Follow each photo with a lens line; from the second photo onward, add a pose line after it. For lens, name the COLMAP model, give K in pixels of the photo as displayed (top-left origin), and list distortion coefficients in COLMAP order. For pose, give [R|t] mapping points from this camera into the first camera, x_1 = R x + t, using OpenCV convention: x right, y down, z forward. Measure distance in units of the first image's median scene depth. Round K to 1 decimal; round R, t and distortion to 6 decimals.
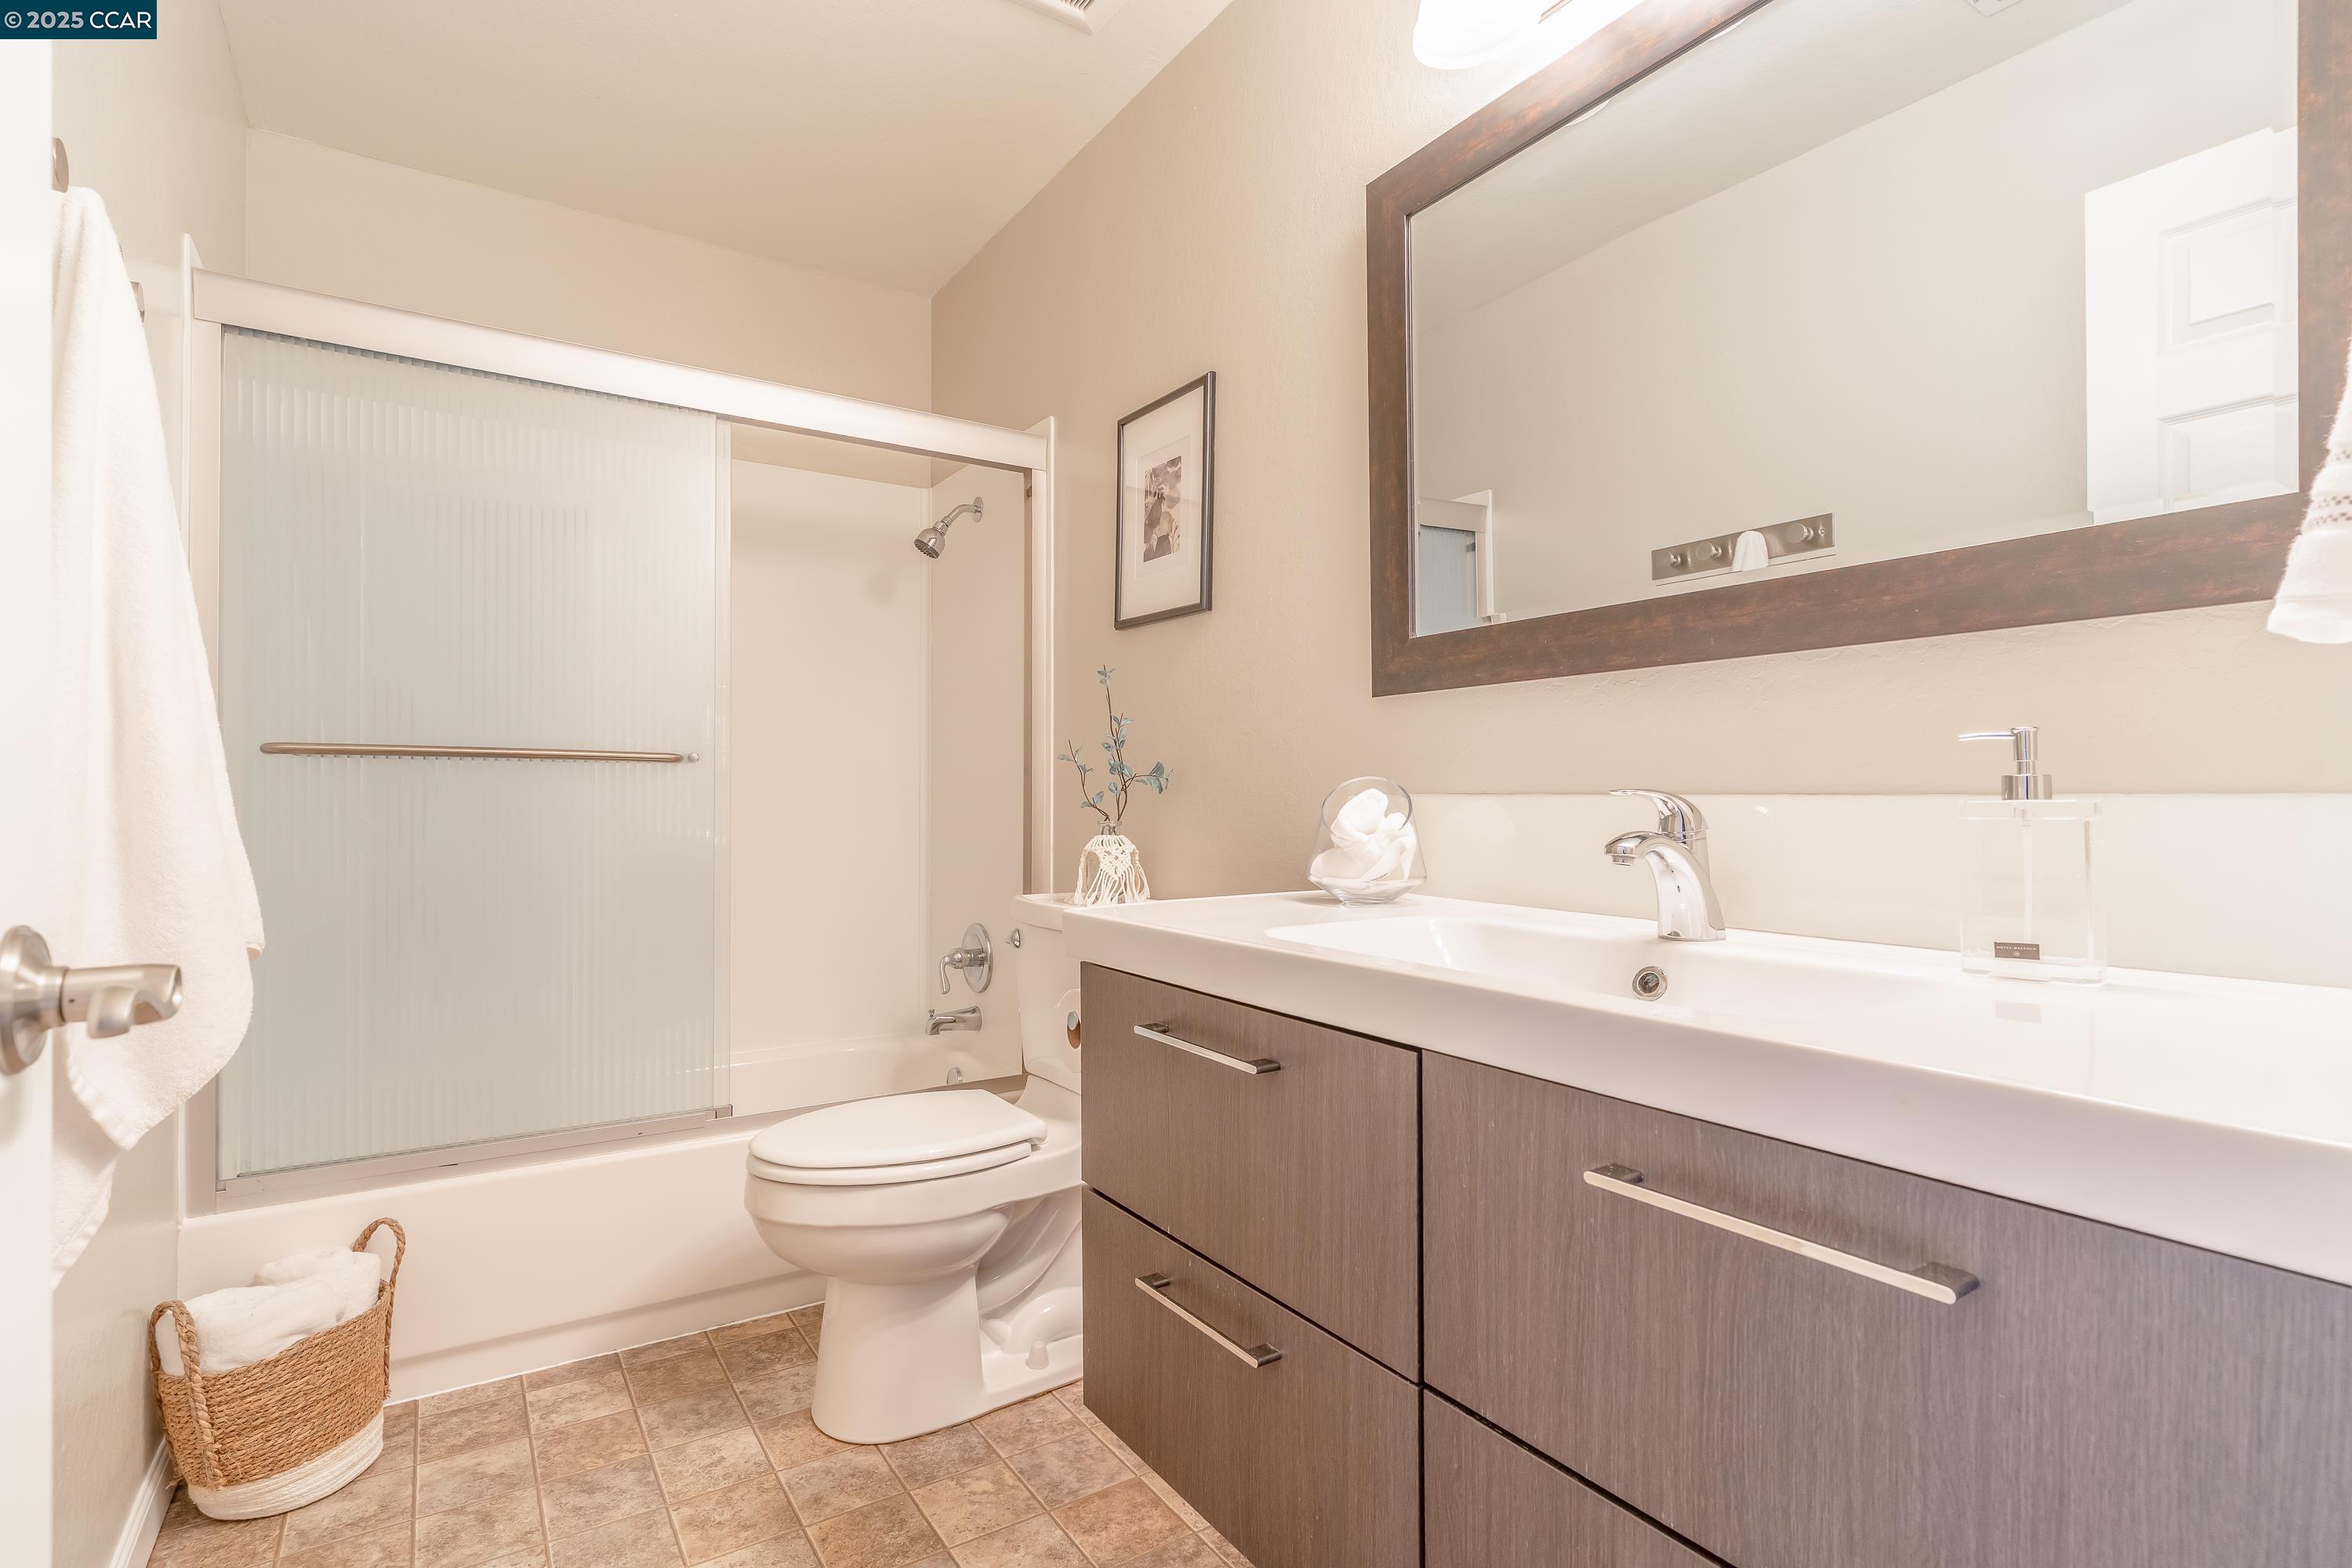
lens RADIAL K [[1137.4, 0, 1179.4], [0, 1137.4, 791.7], [0, 0, 1]] dist [0.002828, -0.000301]
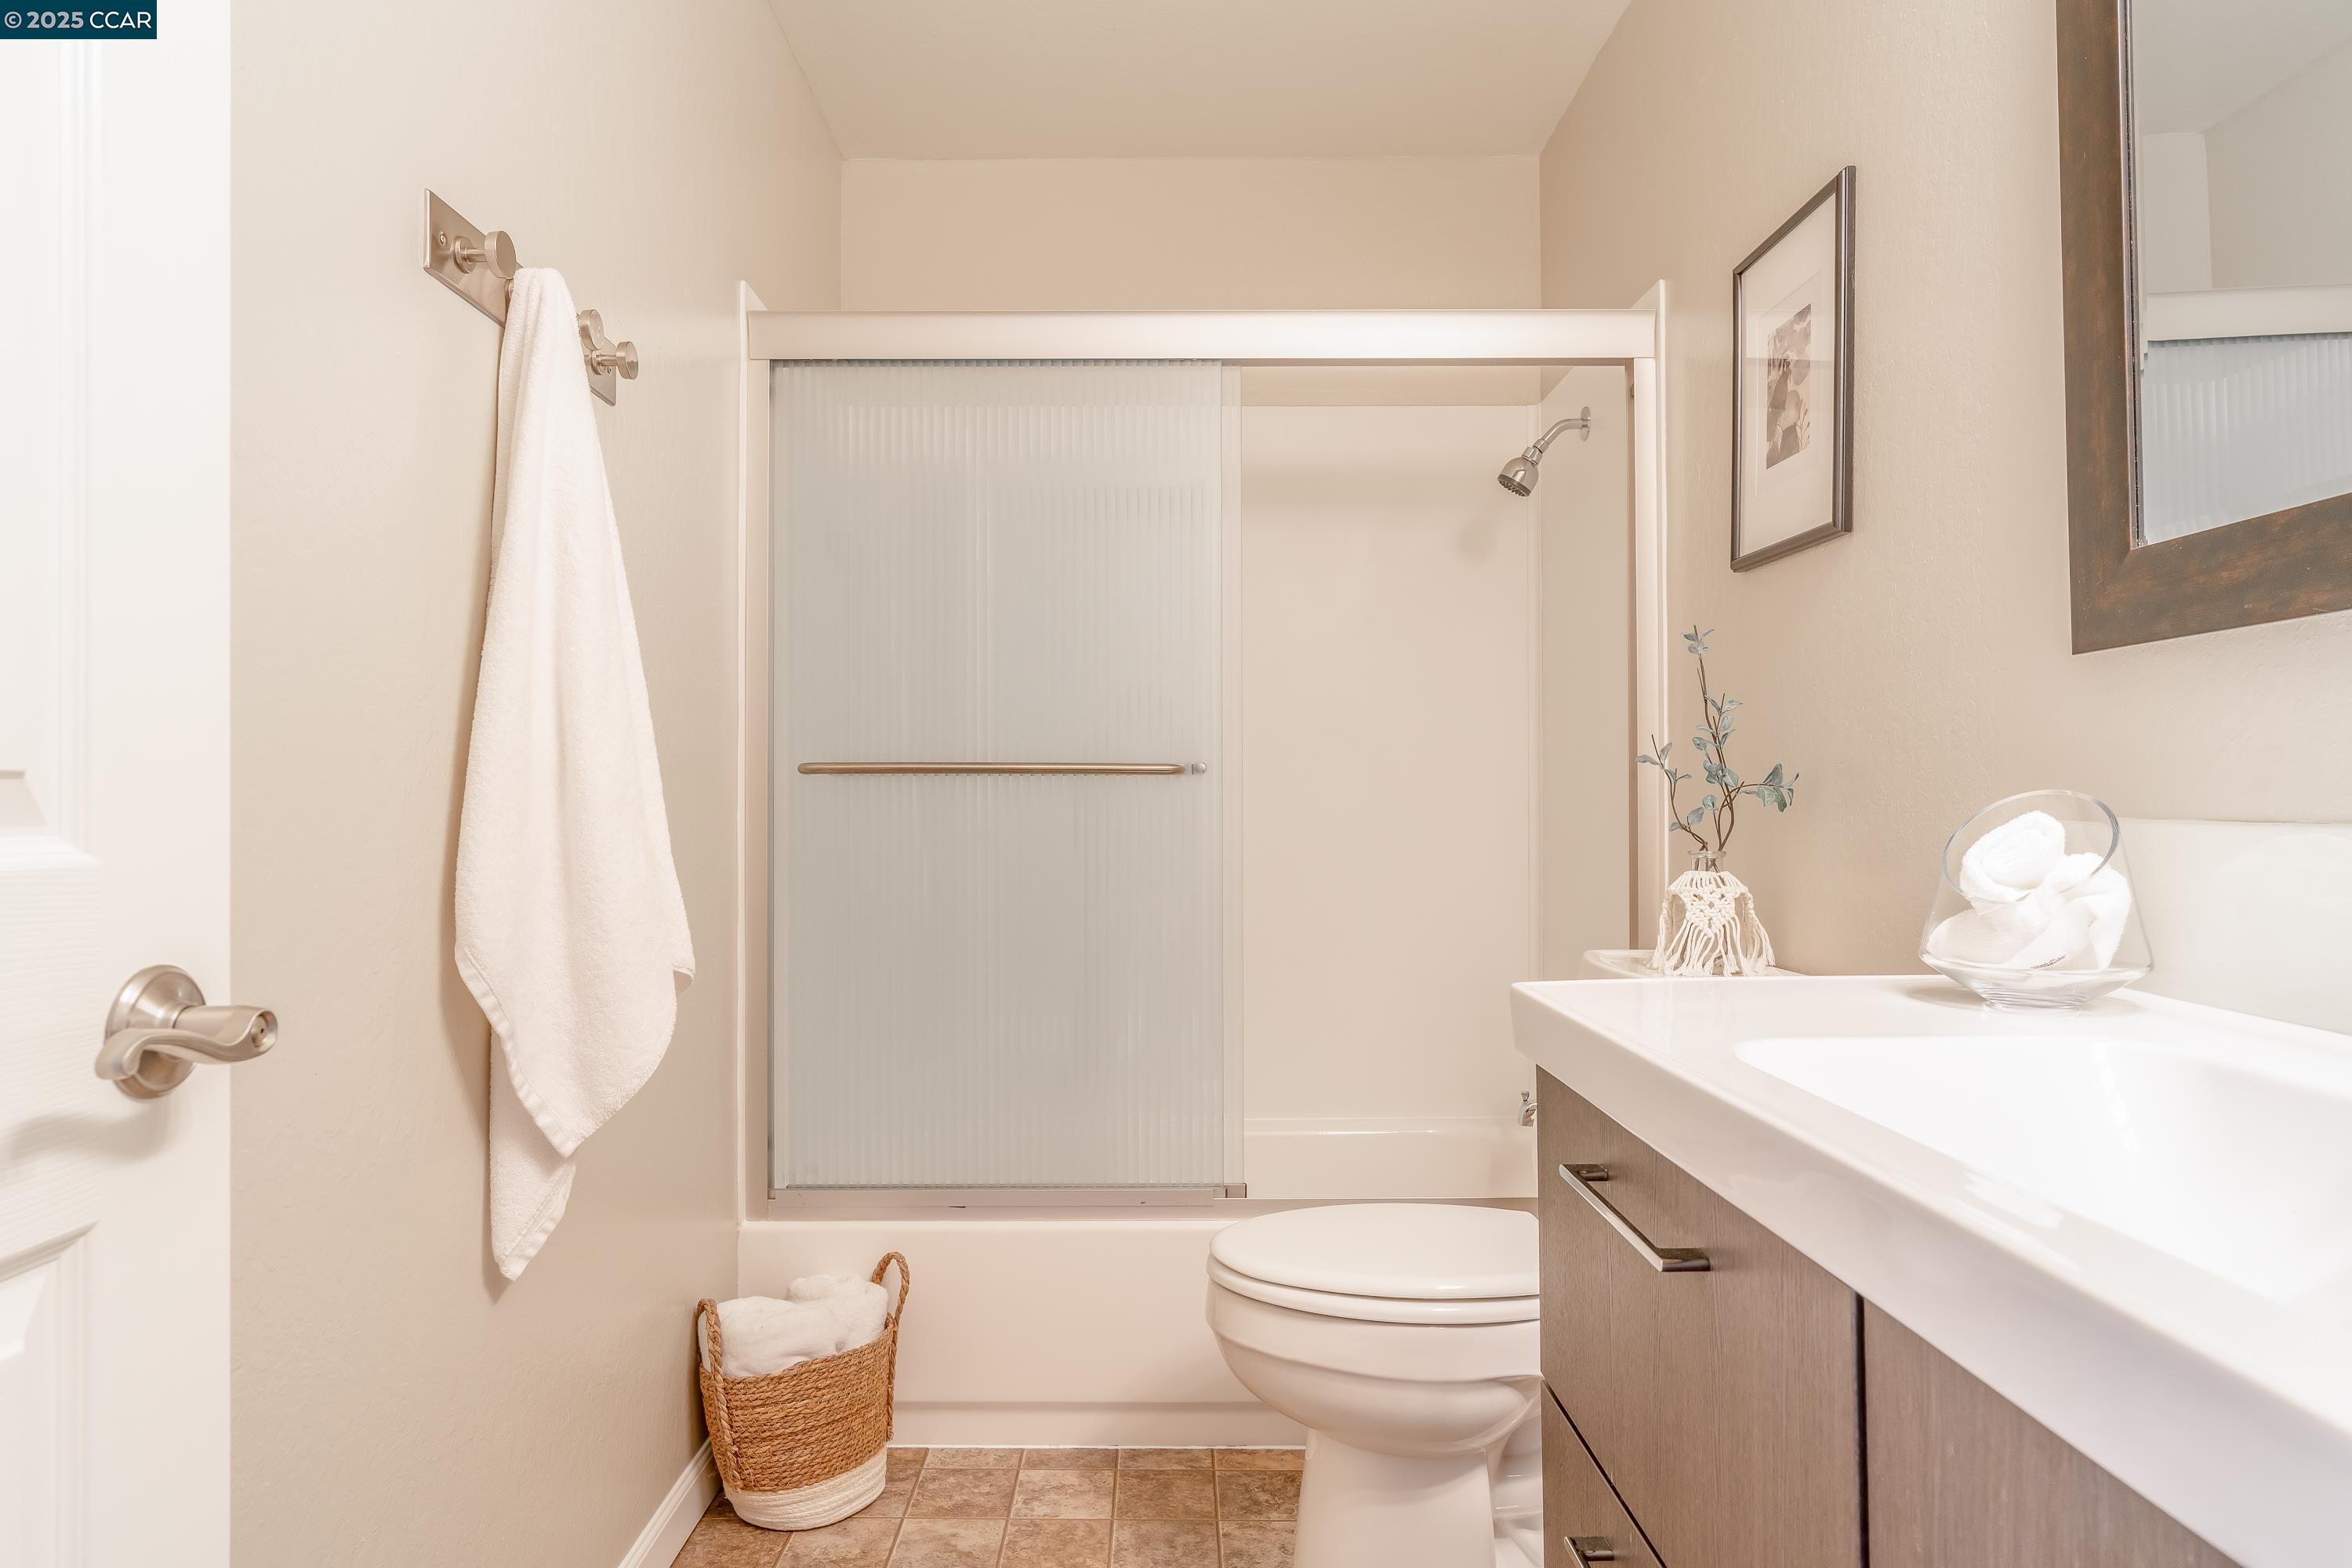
lens RADIAL K [[1436.3, 0, 1173.9], [0, 1436.3, 780.8], [0, 0, 1]] dist [-0.013099, 0.005988]
pose [[0.836603, -0.011337, -0.547692, 0.171434], [0.007001, 0.999925, -0.010005, -0.011865], [0.547765, 0.004536, 0.836620, 0.111530]]
